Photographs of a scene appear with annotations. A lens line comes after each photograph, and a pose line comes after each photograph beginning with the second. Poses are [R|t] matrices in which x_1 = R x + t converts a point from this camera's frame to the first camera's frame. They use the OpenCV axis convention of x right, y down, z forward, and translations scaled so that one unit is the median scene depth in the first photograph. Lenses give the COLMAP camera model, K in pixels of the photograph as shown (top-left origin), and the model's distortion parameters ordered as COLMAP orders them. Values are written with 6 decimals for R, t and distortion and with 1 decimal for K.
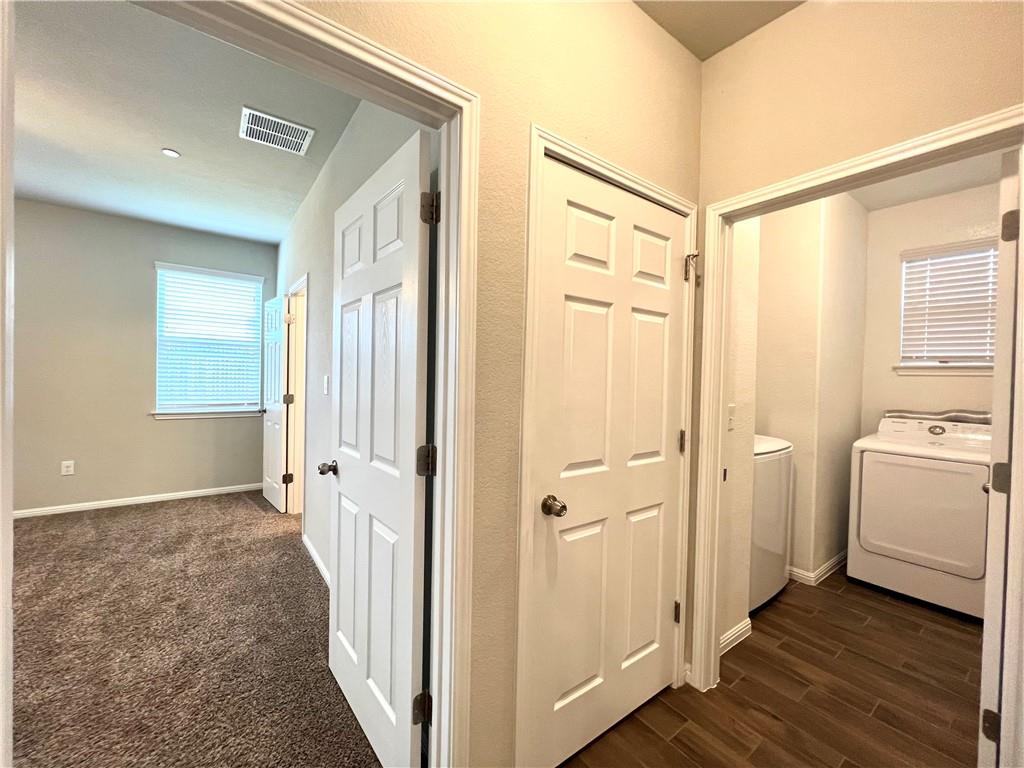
lens RADIAL K [[410.4, 0, 509.0], [0, 410.4, 383.0], [0, 0, 1]] dist [-0.008995, 0.002597]
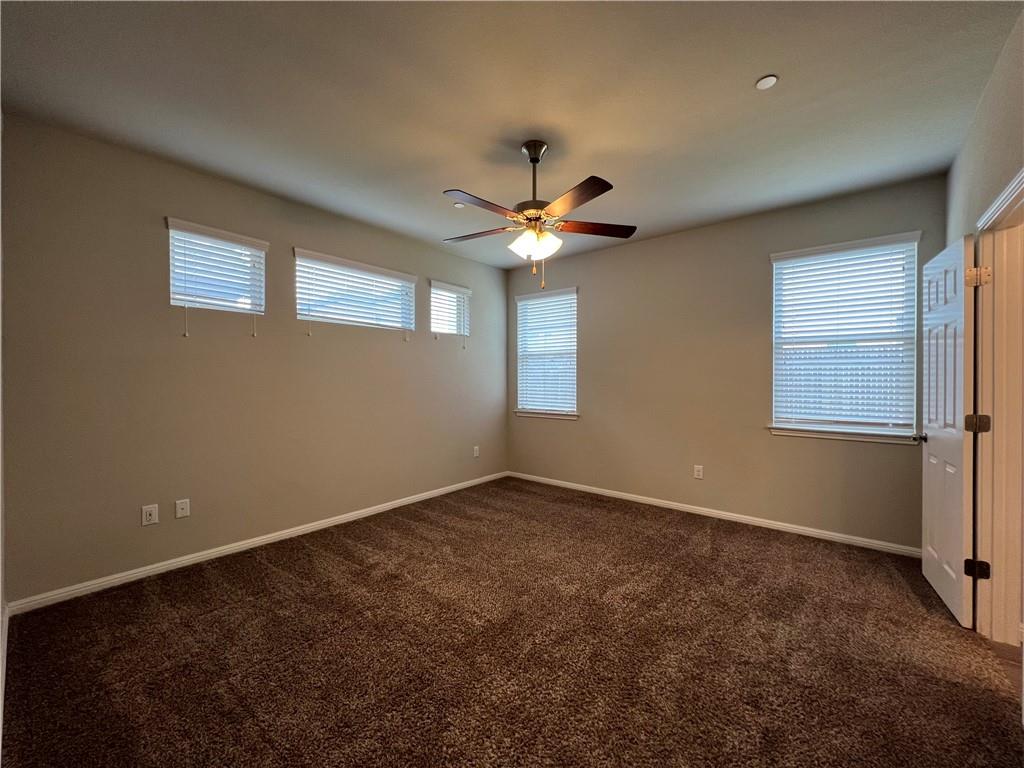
lens RADIAL K [[410.4, 0, 509.0], [0, 410.4, 383.0], [0, 0, 1]] dist [-0.008995, 0.002597]
pose [[0.235719, -0.014867, -0.971708, -0.156289], [-0.007329, 0.999827, -0.017075, -0.001187], [0.971794, 0.011147, 0.235569, 0.262226]]
